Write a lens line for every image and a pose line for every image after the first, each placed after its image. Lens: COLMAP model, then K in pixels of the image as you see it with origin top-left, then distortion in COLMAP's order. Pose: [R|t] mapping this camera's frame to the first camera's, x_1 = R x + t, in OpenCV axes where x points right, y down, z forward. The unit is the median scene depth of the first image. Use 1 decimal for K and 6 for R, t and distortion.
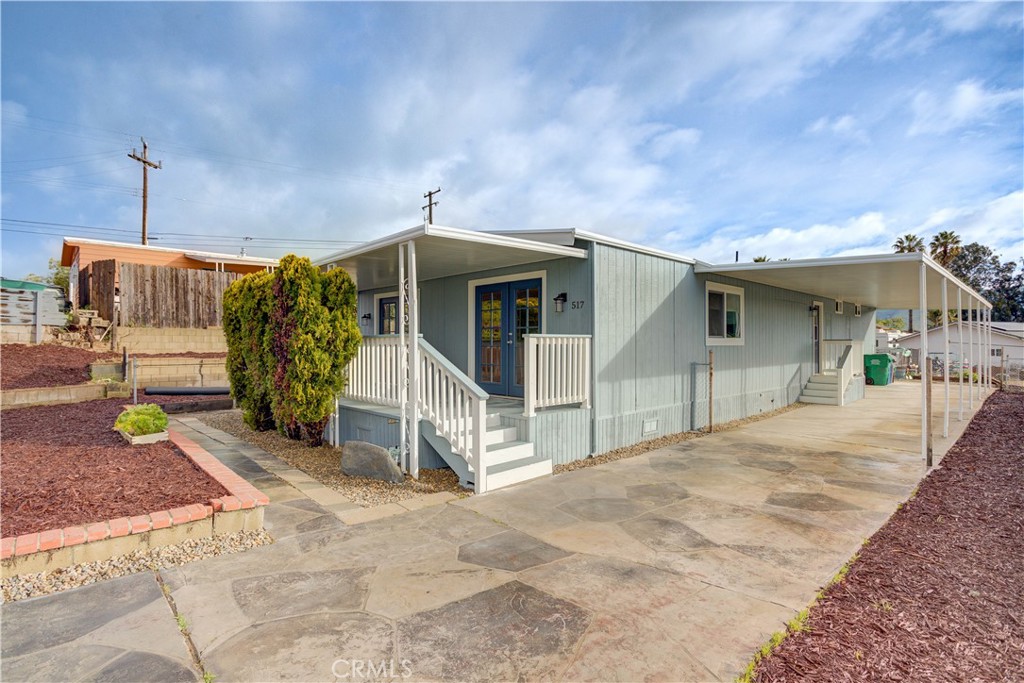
lens RADIAL K [[491.4, 0, 509.7], [0, 491.4, 343.1], [0, 0, 1]] dist [-0.001712, -0.001156]
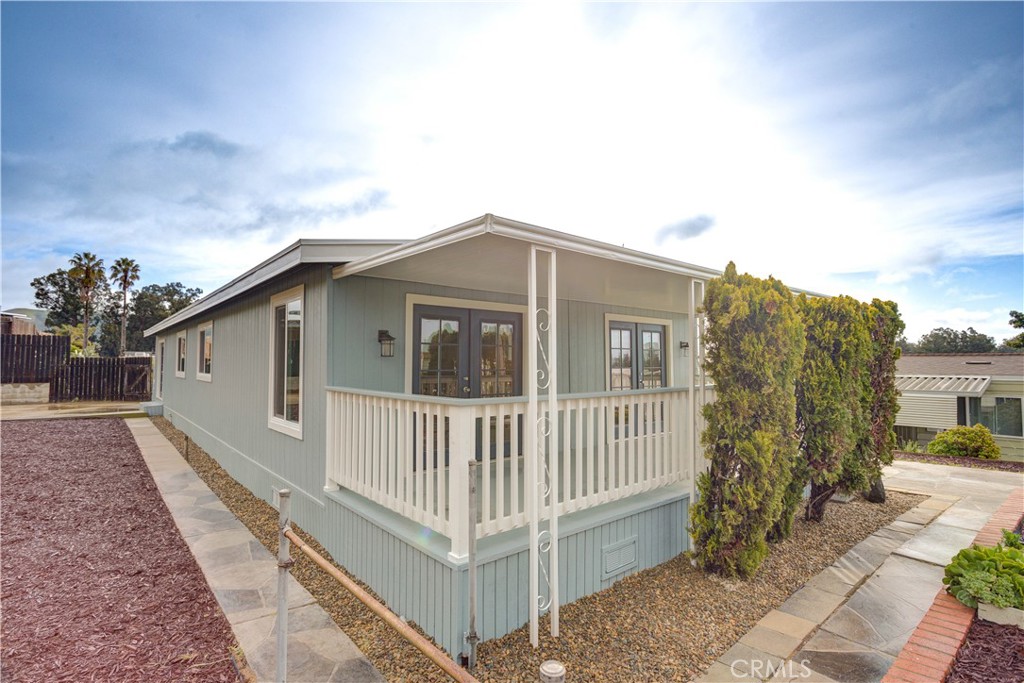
lens RADIAL K [[491.4, 0, 510.3], [0, 491.4, 342.1], [0, 0, 1]] dist [-0.001712, -0.001156]
pose [[0.048119, 0.040920, 0.998003, -1.132786], [0.001442, 0.999157, -0.041036, -0.063830], [-0.998841, 0.003414, 0.048019, 1.471650]]
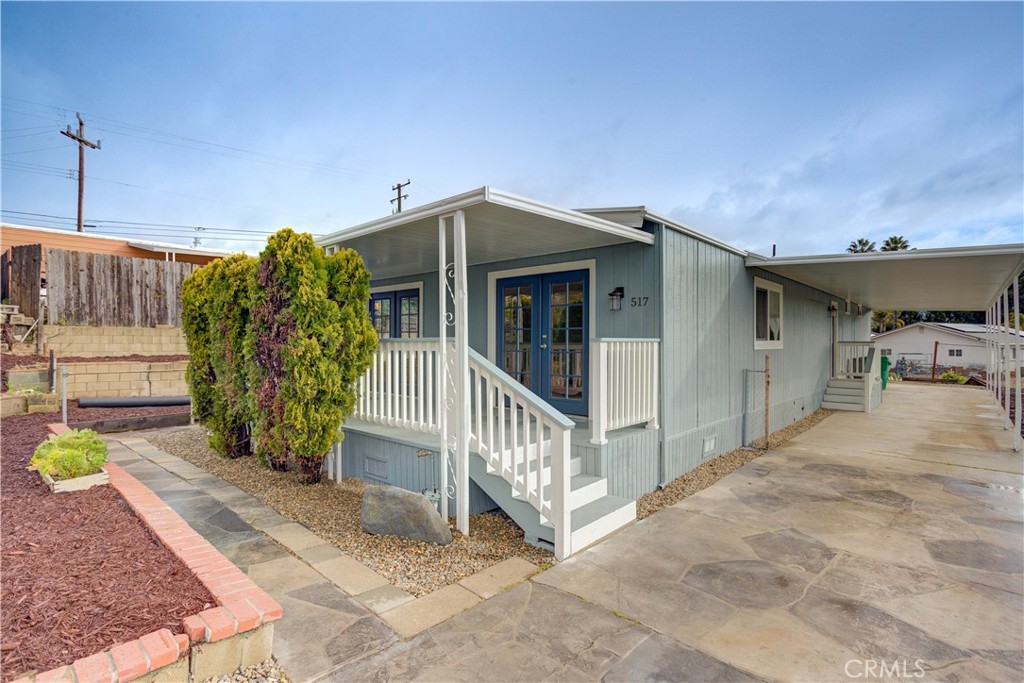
lens RADIAL K [[491.4, 0, 509.4], [0, 491.4, 341.8], [0, 0, 1]] dist [-0.001712, -0.001156]
pose [[0.996968, 0.001401, 0.077799, -0.151314], [-0.001343, 0.999999, -0.000787, -0.010487], [-0.077800, 0.000680, 0.996969, 0.216568]]
